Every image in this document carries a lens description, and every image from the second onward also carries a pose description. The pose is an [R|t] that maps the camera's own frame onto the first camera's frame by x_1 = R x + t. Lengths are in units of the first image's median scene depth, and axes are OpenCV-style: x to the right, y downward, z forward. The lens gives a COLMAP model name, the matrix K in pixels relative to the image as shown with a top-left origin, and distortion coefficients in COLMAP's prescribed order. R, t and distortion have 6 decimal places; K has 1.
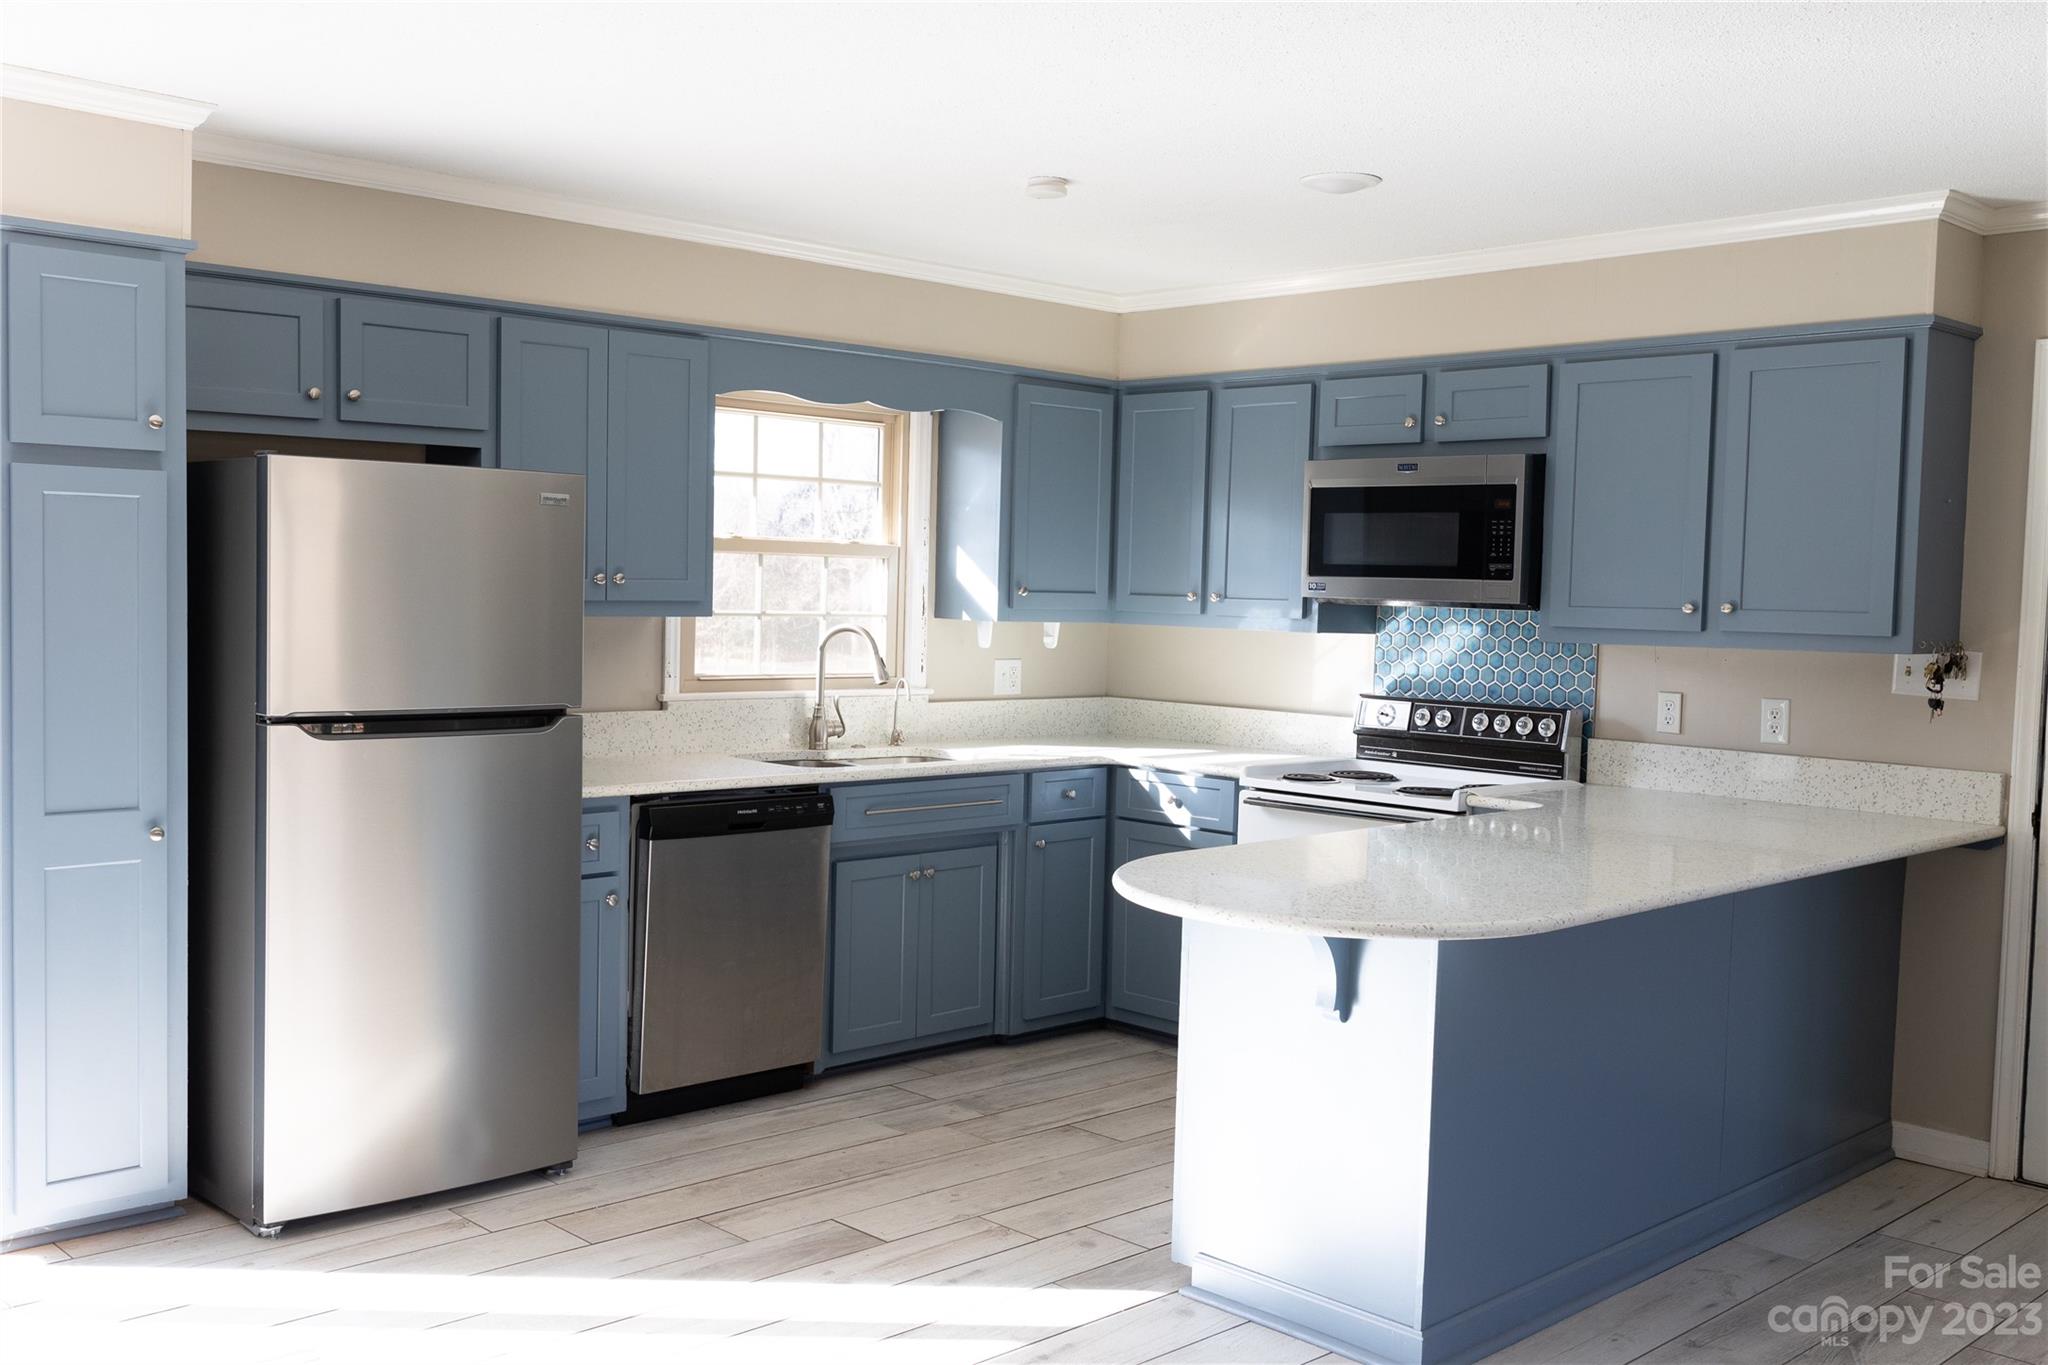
lens RADIAL K [[1928.1, 0, 1012.6], [0, 1928.1, 689.1], [0, 0, 1]] dist [0.001310, 0.000000]
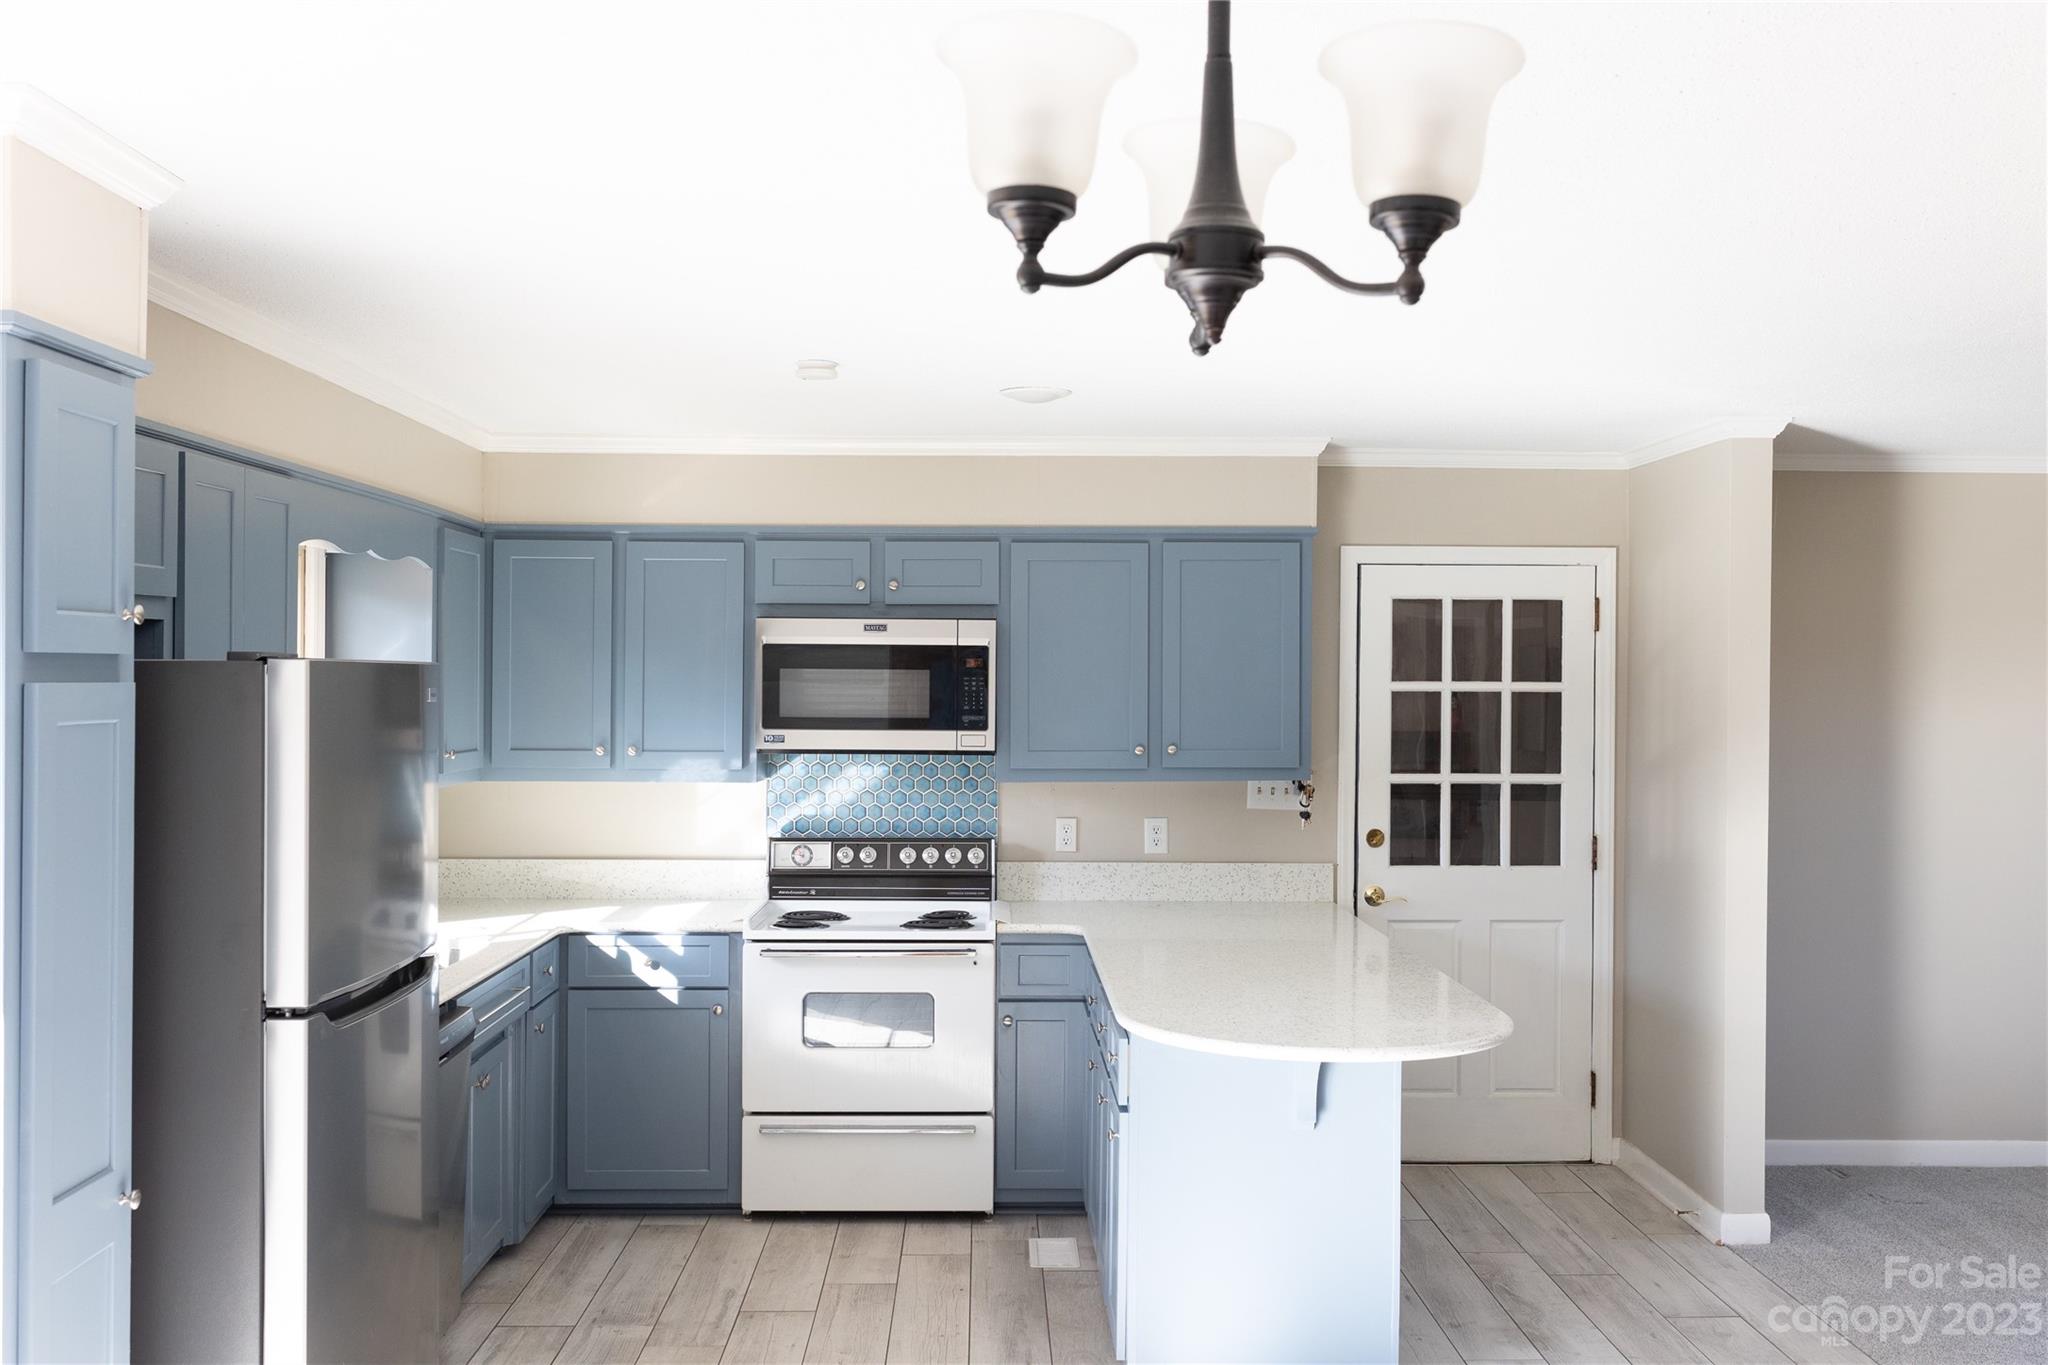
lens RADIAL K [[1928.1, 0, 1028.0], [0, 1928.1, 679.2], [0, 0, 1]] dist [0.001310, 0.000000]
pose [[0.673694, -0.021728, 0.738691, -0.554182], [0.052735, 0.998433, -0.018726, -0.062766], [-0.737127, 0.051571, 0.673784, 0.211175]]
